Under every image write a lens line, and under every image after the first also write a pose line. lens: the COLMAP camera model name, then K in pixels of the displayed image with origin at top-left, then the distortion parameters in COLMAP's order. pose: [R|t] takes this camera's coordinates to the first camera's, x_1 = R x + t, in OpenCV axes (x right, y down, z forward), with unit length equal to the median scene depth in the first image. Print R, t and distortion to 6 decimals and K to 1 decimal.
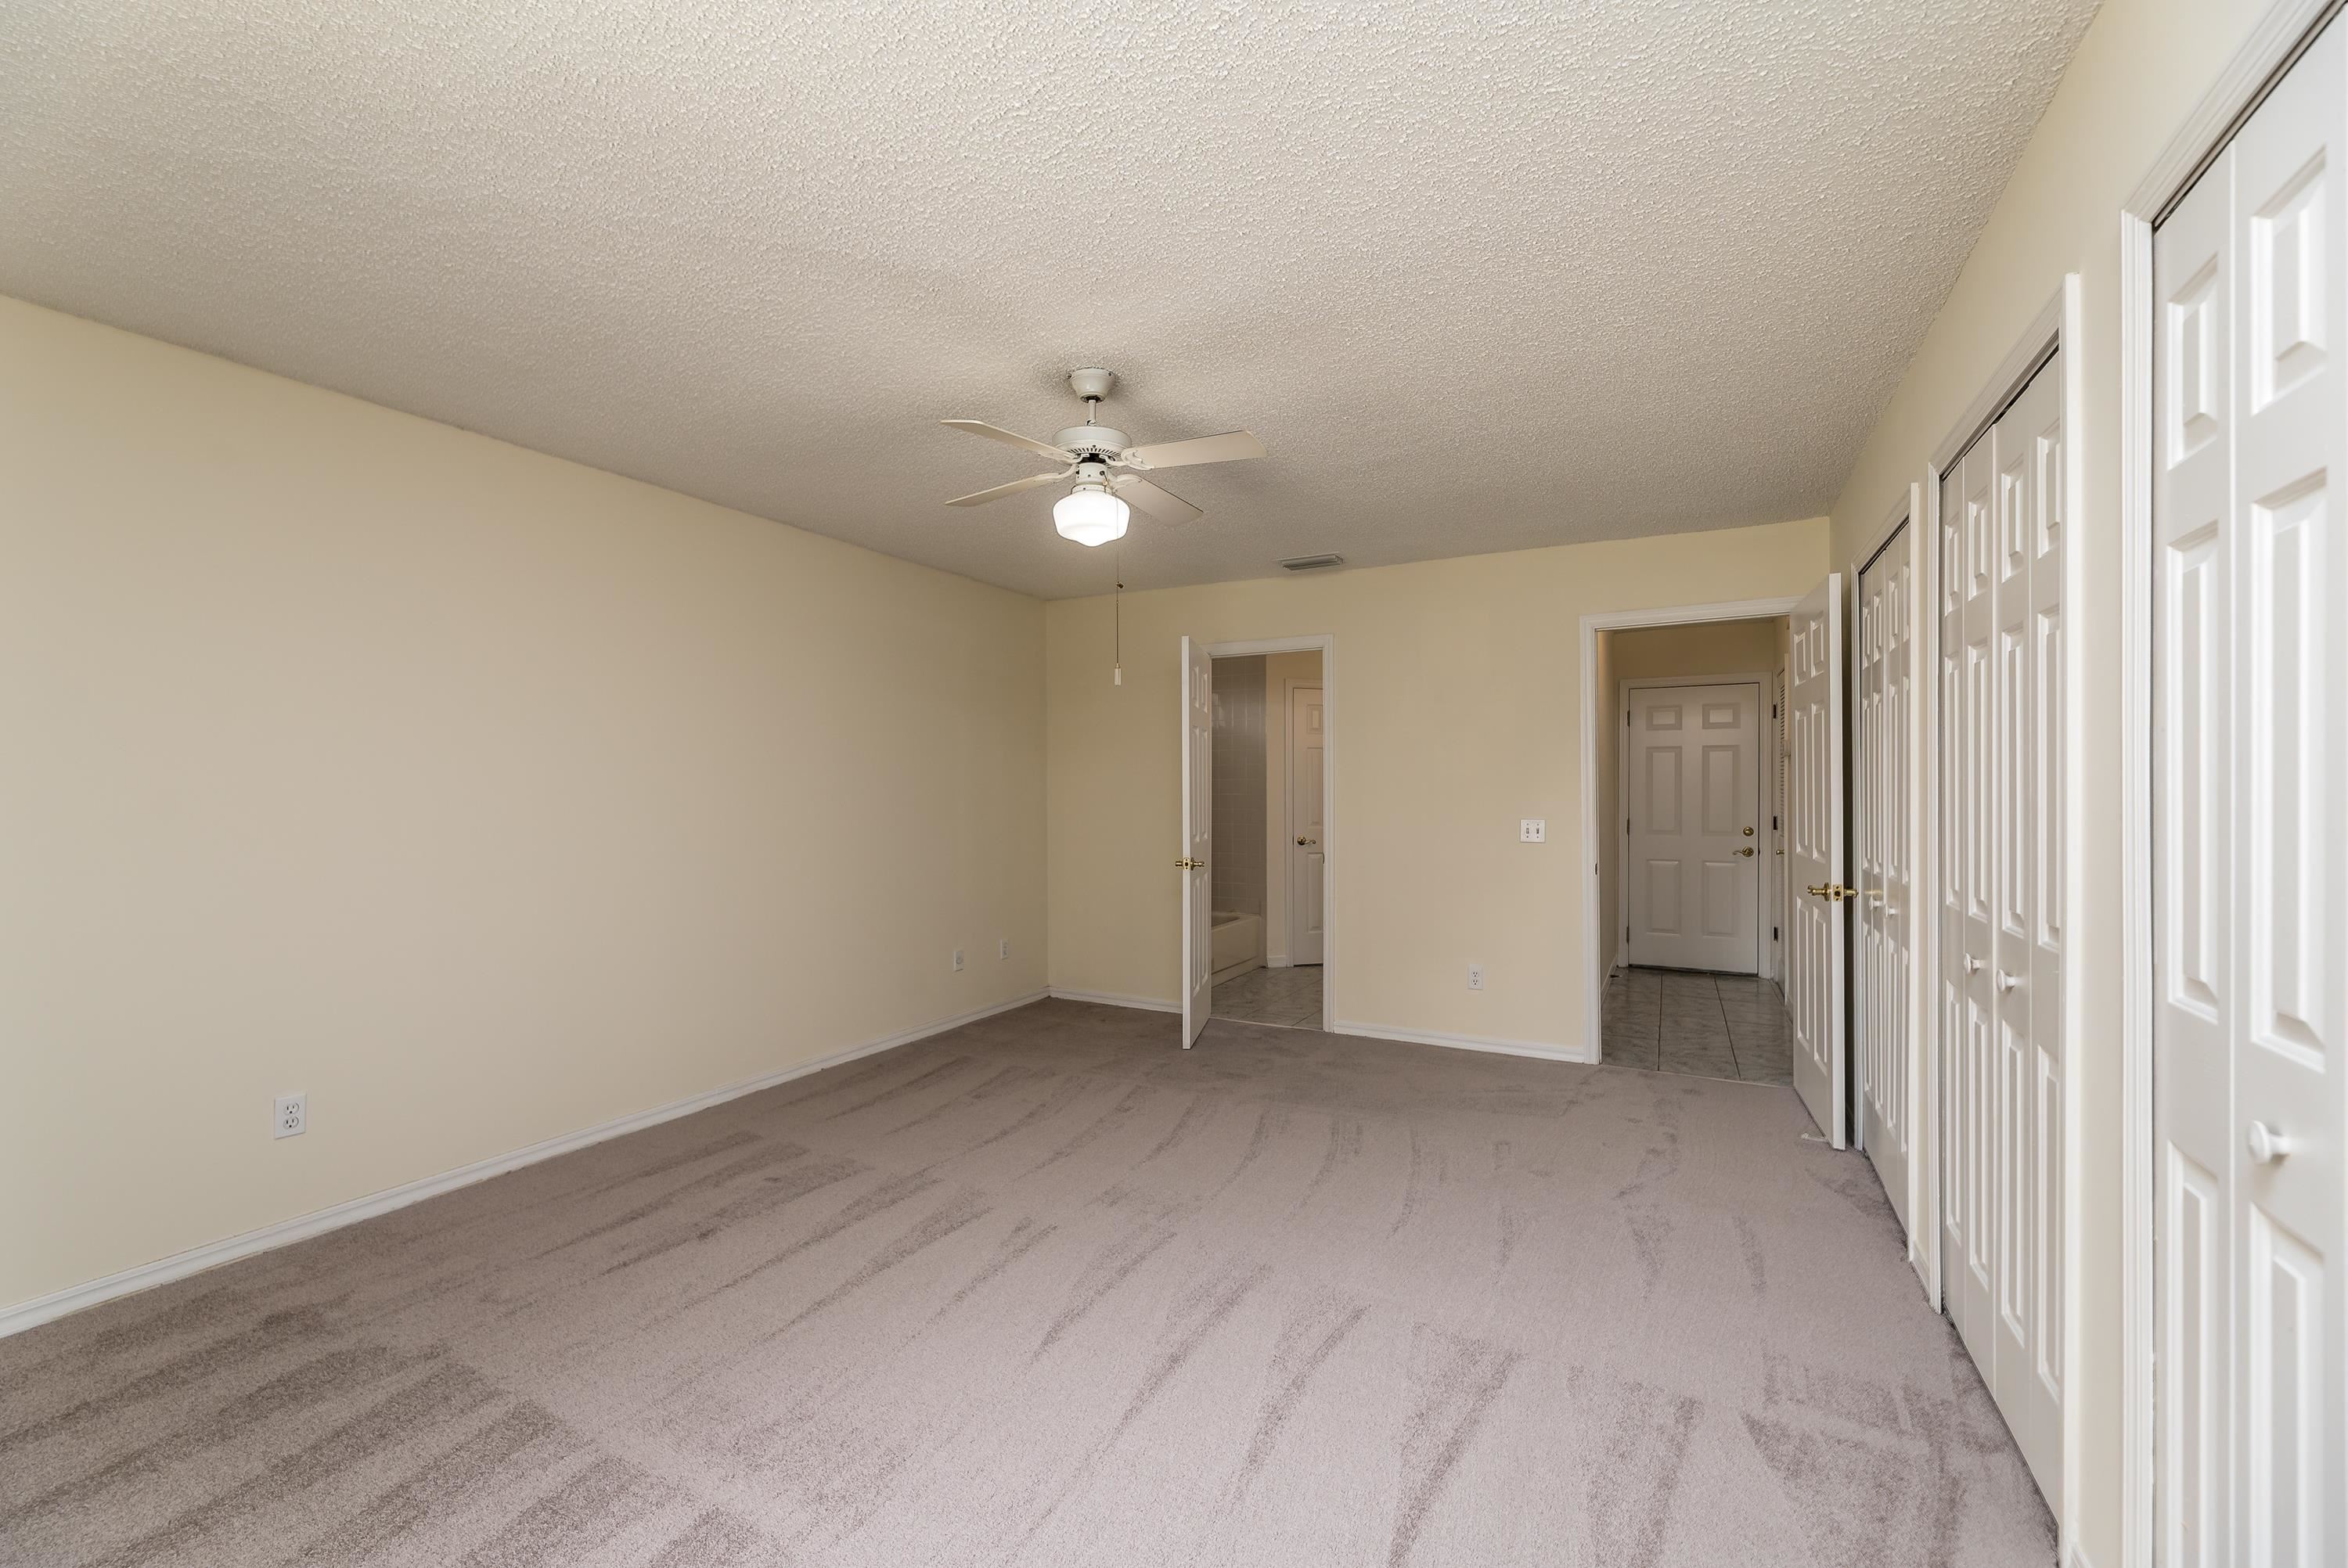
lens RADIAL K [[961.5, 0, 1149.9], [0, 961.5, 806.1], [0, 0, 1]] dist [-0.000628, 0.000560]
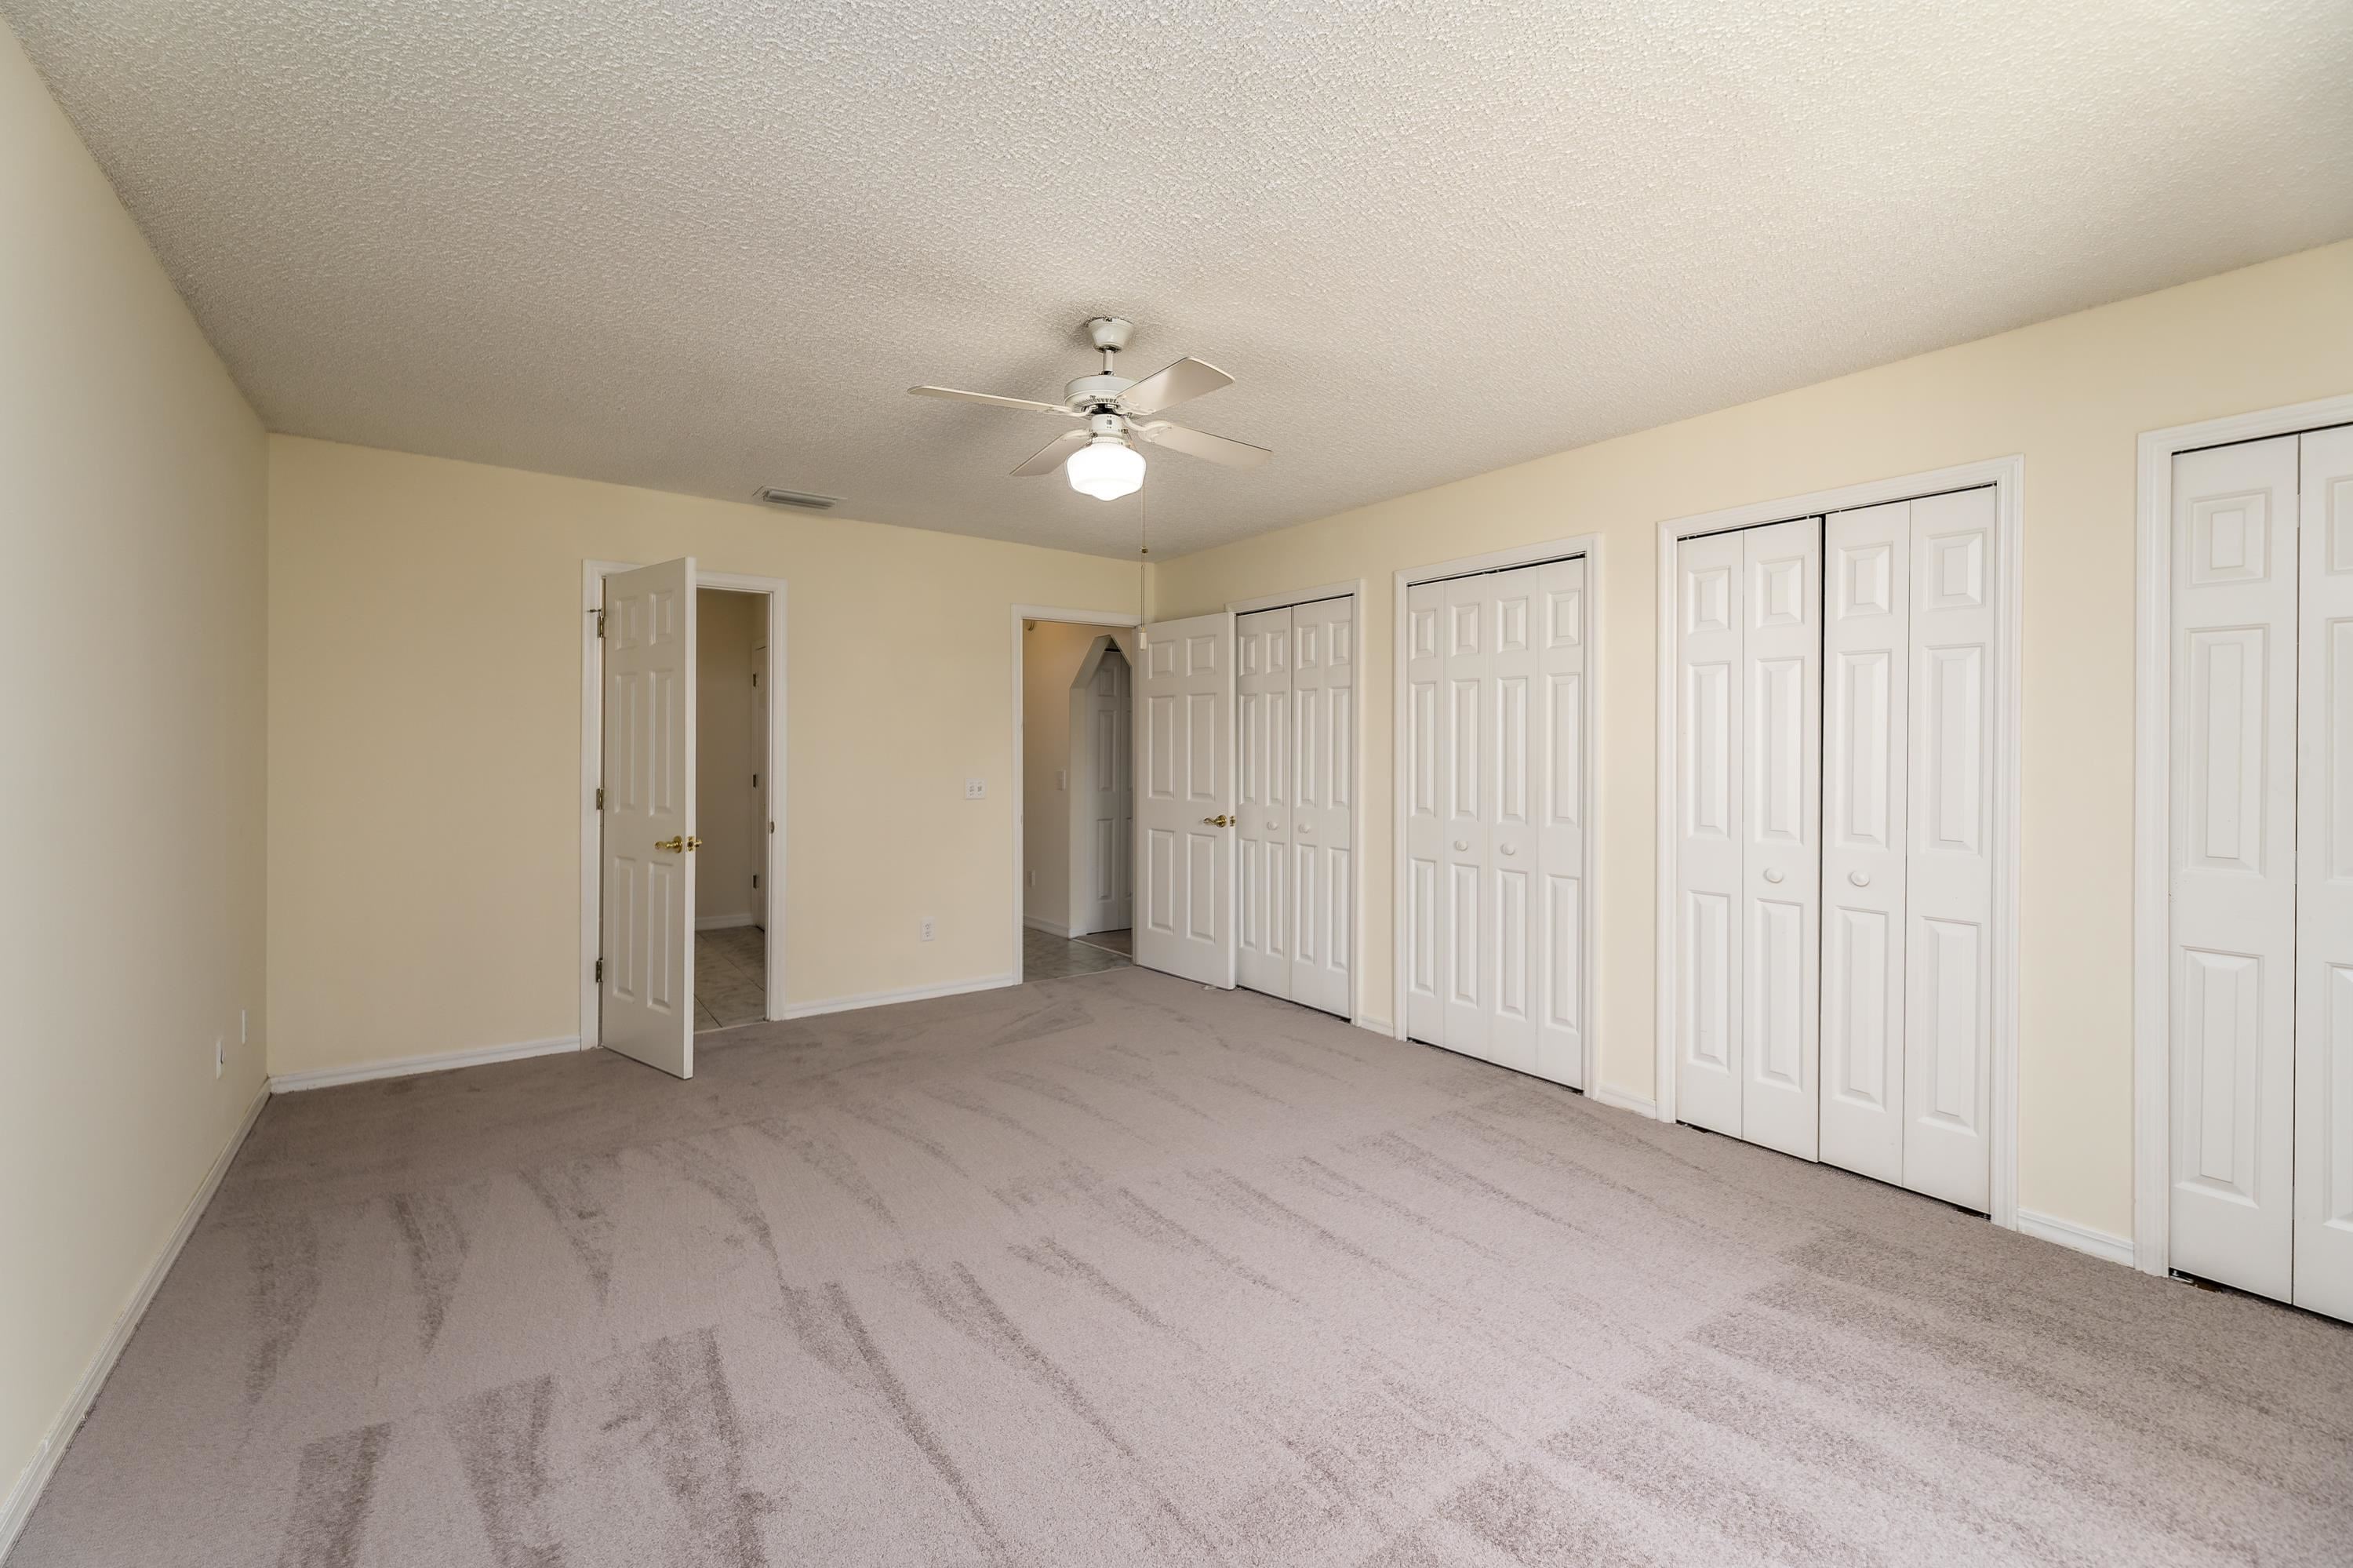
lens RADIAL K [[963.7, 0, 1199.4], [0, 963.7, 750.2], [0, 0, 1]] dist [-0.000628, 0.000560]
pose [[0.429751, 0.006138, 0.902926, -0.696241], [0.007617, 0.999917, -0.010423, -0.006761], [-0.902915, 0.011357, 0.429669, 0.390203]]
